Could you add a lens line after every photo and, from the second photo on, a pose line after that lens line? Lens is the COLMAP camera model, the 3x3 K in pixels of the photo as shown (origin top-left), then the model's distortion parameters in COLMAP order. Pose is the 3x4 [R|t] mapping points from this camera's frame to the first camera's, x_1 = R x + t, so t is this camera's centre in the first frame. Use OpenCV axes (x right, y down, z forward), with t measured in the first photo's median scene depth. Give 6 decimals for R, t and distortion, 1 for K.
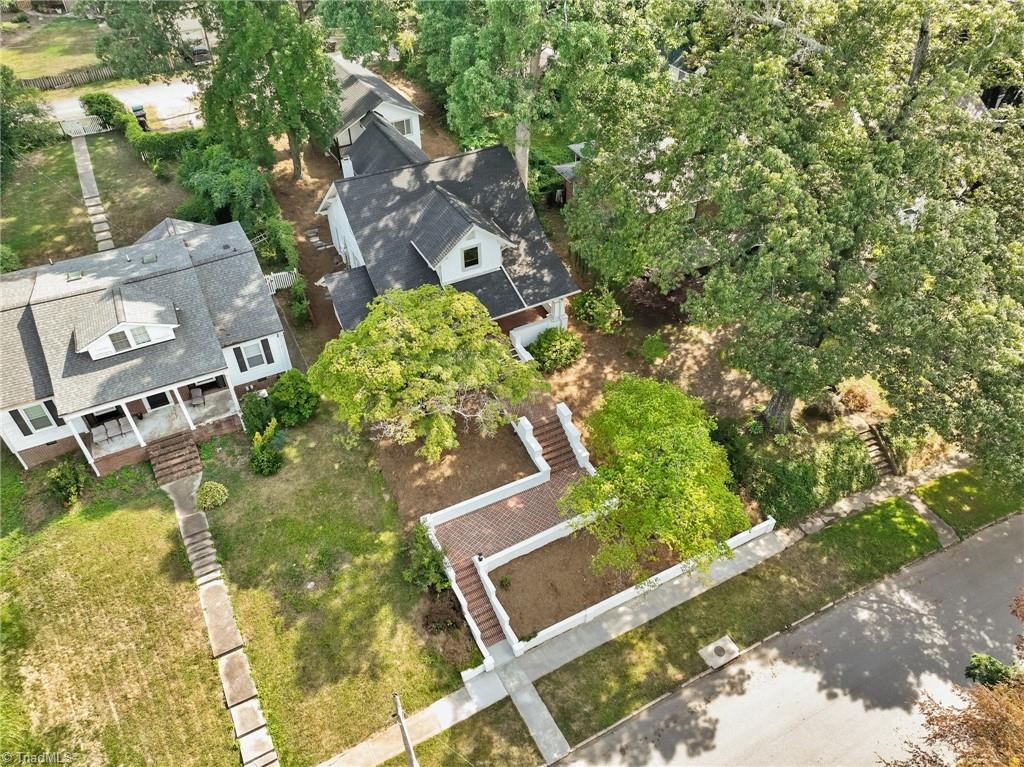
lens RADIAL K [[721.8, 0, 514.9], [0, 721.8, 383.9], [0, 0, 1]] dist [0.003850, 0.000840]
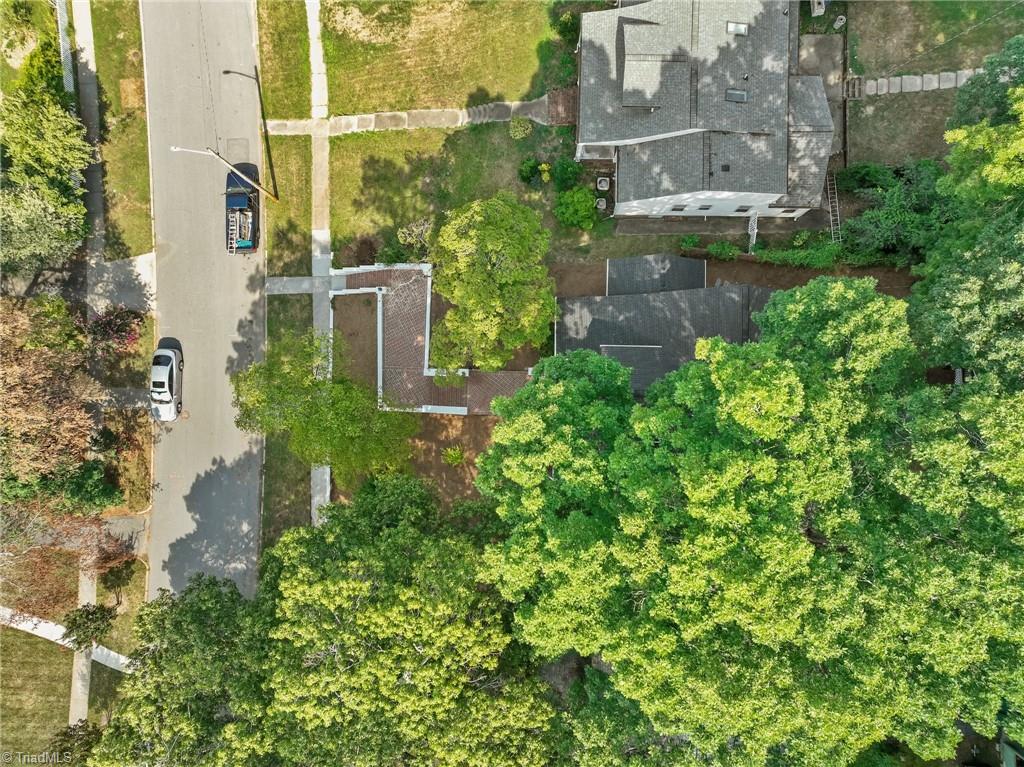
lens RADIAL K [[721.8, 0, 514.9], [0, 721.8, 383.9], [0, 0, 1]] dist [0.003850, 0.000840]
pose [[-0.483709, 0.875133, -0.012927, 0.001092], [-0.563177, -0.299909, 0.769991, -0.980759], [0.669968, 0.379732, 0.637923, 0.348067]]
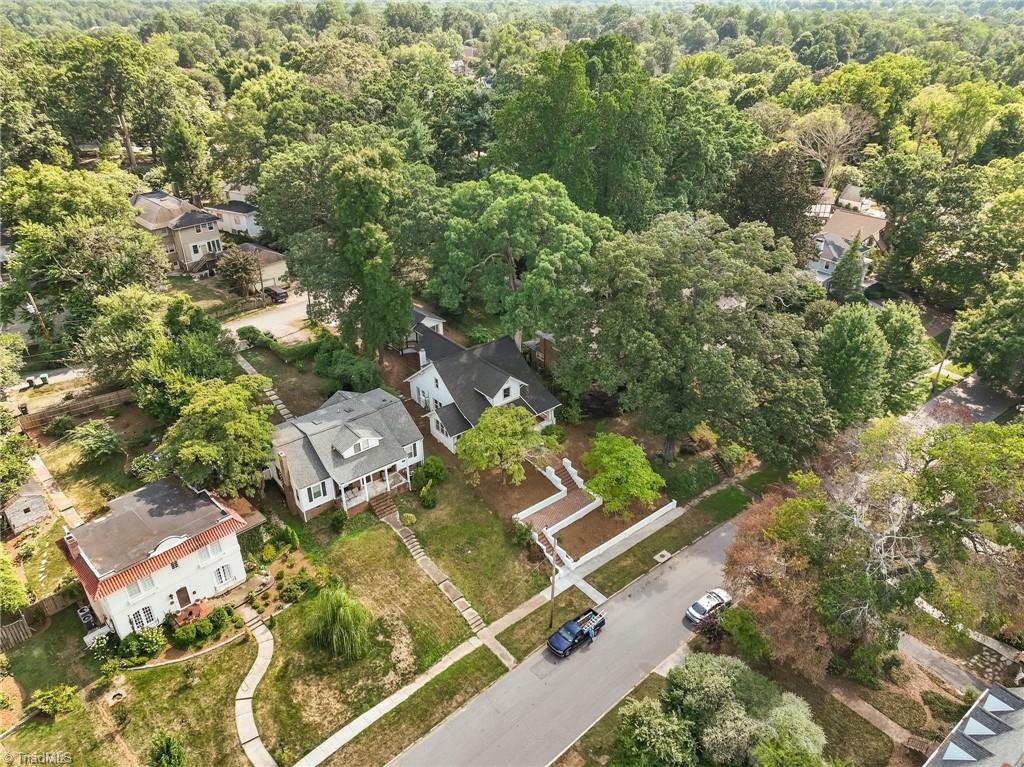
lens RADIAL K [[721.8, 0, 514.9], [0, 721.8, 383.9], [0, 0, 1]] dist [0.003850, 0.000840]
pose [[0.979362, -0.103465, 0.173625, -0.444807], [0.138651, 0.968961, -0.204671, 0.243719], [-0.147059, 0.224520, 0.963309, -1.065632]]
